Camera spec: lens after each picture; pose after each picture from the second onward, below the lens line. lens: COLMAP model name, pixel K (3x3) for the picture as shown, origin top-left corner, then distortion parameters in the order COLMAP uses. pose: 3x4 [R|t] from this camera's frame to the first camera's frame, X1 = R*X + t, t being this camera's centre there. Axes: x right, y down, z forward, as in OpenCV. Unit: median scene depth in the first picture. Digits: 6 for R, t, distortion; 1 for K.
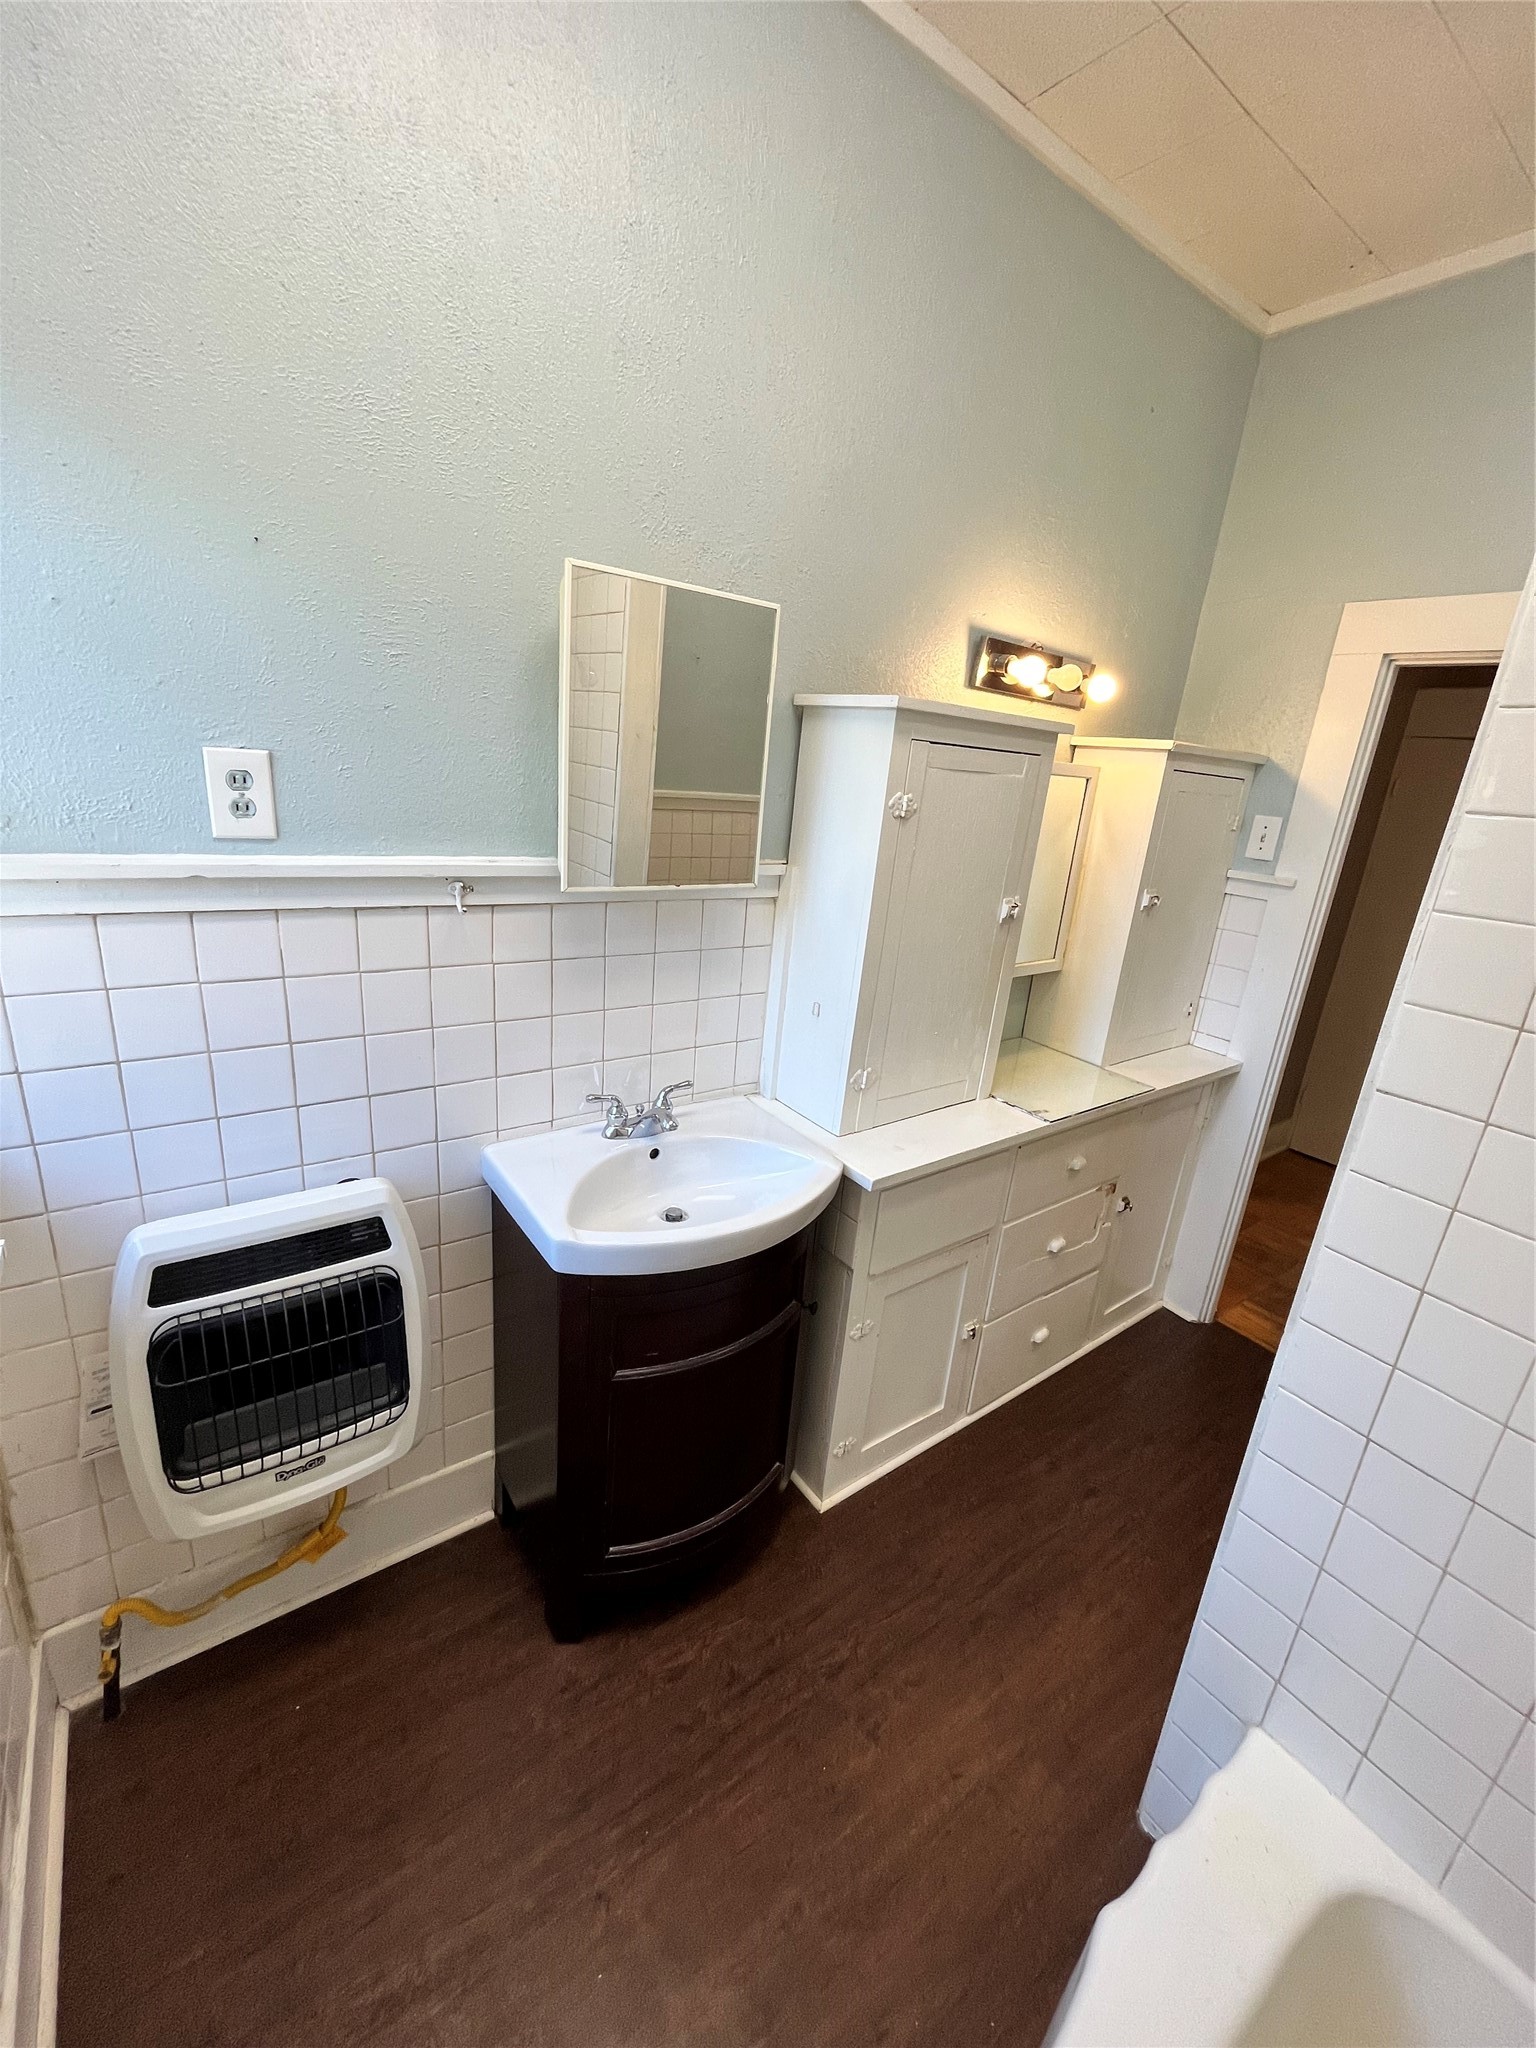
lens RADIAL K [[832.9, 0, 768.0], [0, 832.9, 1024.0], [0, 0, 1]] dist [-0.001676, 0.000196]
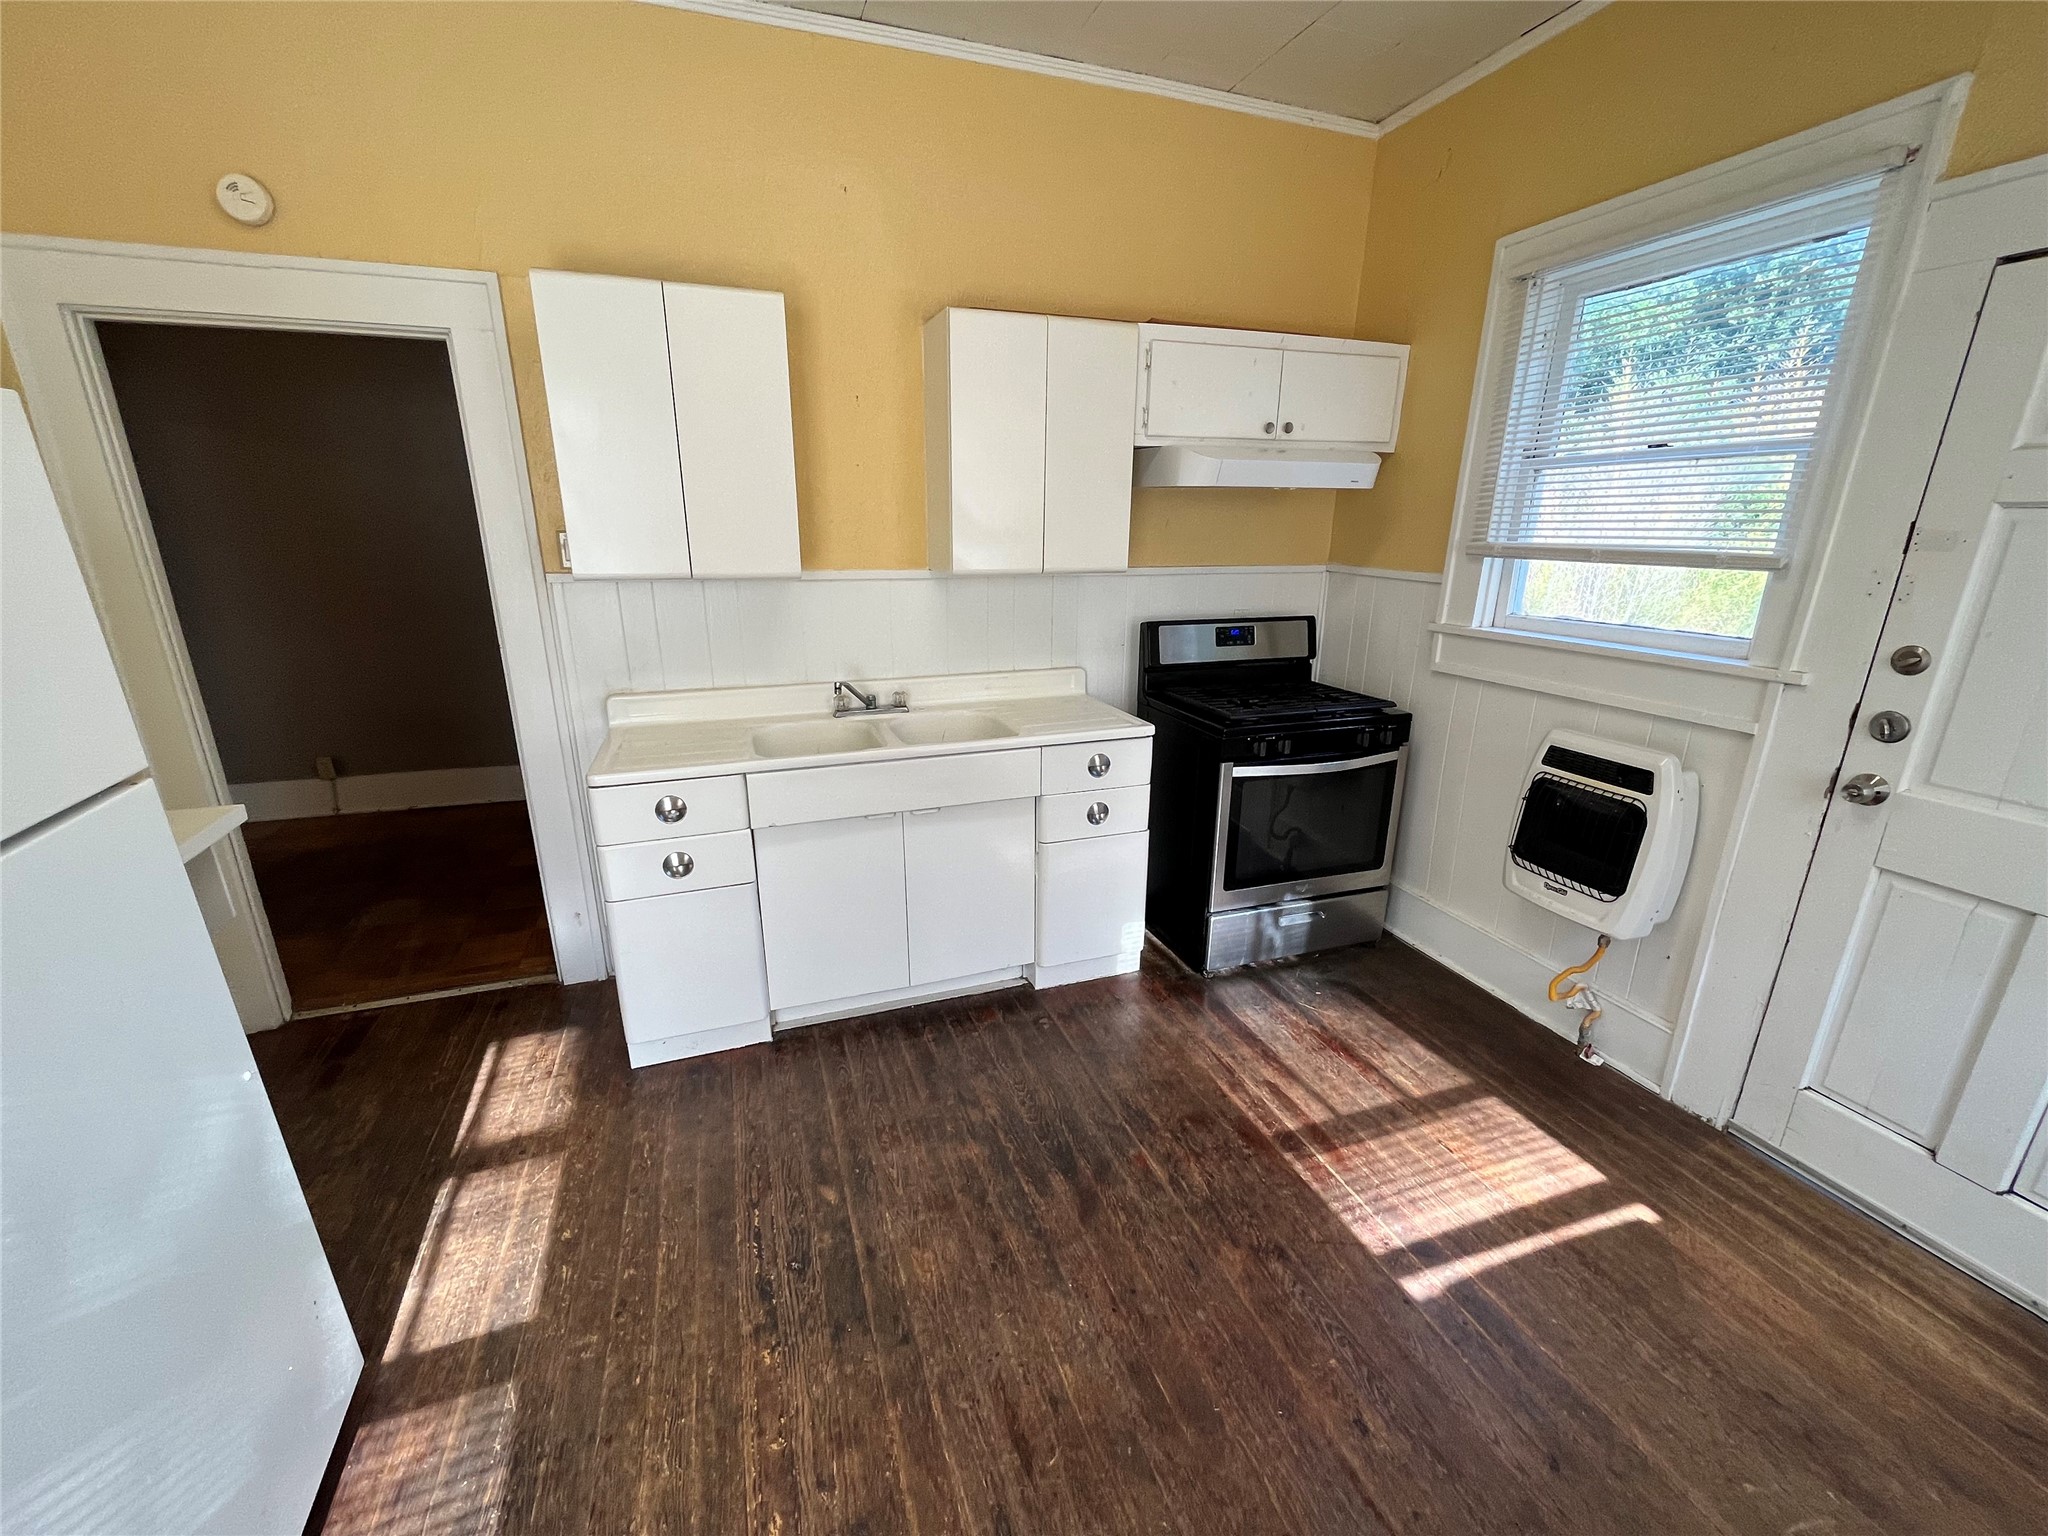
lens RADIAL K [[832.9, 0, 1018.9], [0, 832.9, 766.8], [0, 0, 1]] dist [-0.001676, 0.000196]
pose [[-0.284426, 0.178205, -0.941990, 1.415936], [-0.311489, 0.912085, 0.266600, 0.176305], [0.906684, 0.369248, -0.203912, 0.216571]]
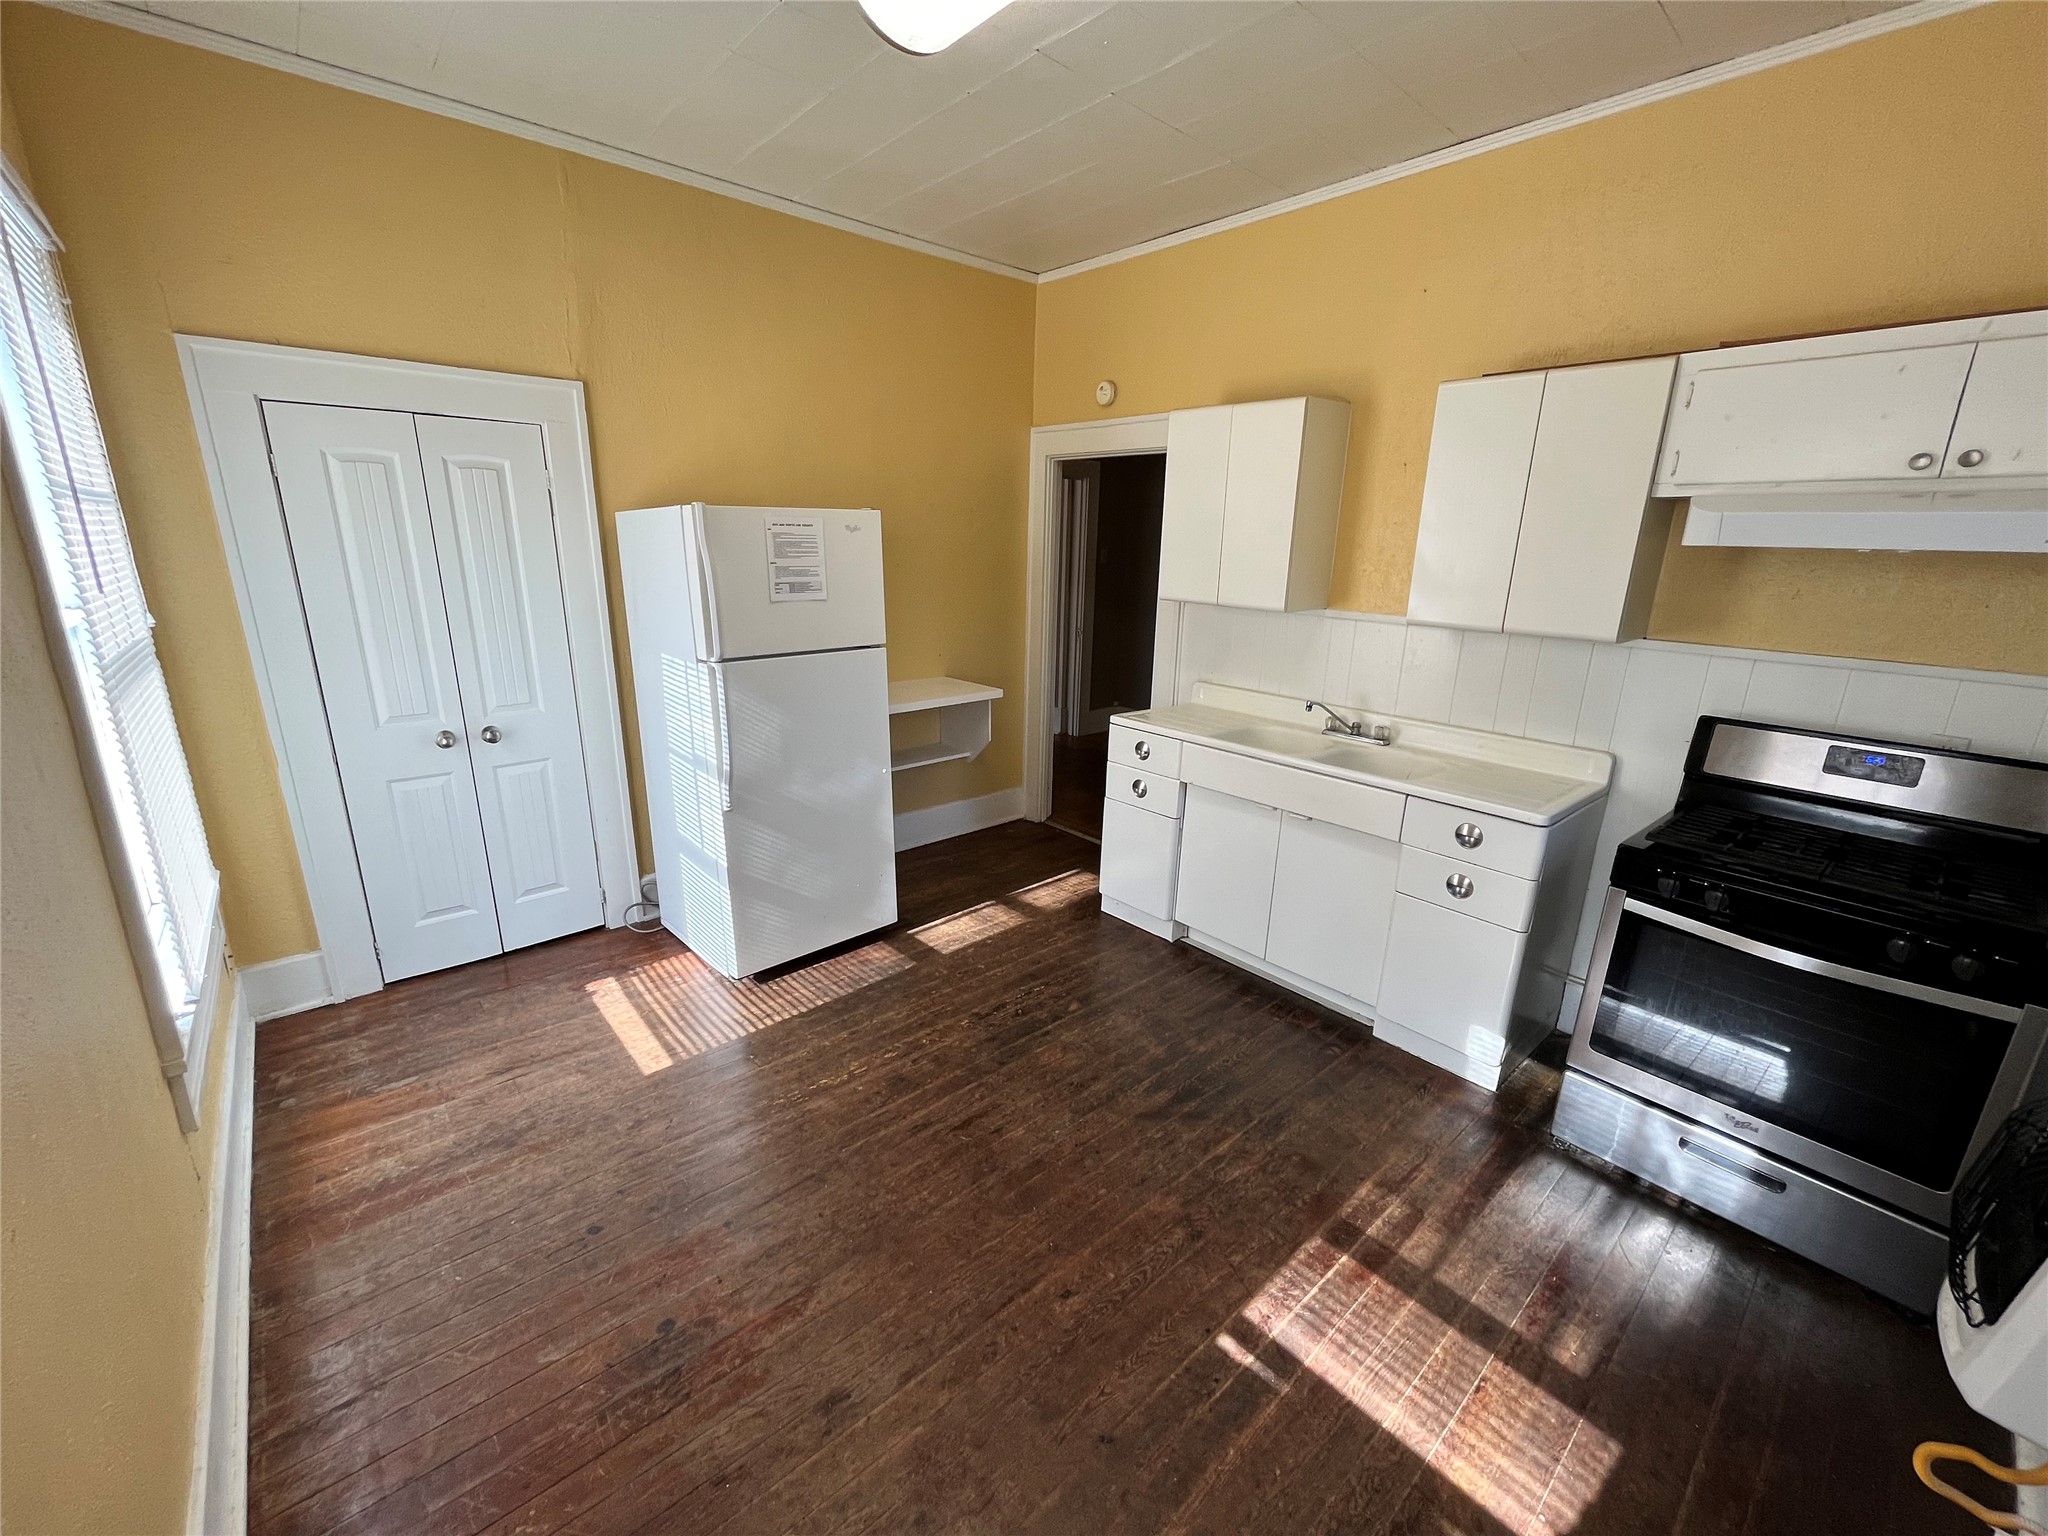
lens RADIAL K [[830.9, 0, 1019.2], [0, 830.9, 767.2], [0, 0, 1]] dist [-0.002096, -0.000091]
pose [[-0.987186, -0.100966, -0.123574, 0.718704], [-0.151275, 0.838628, 0.523278, -0.317277], [0.050799, 0.535266, -0.843155, 1.441943]]
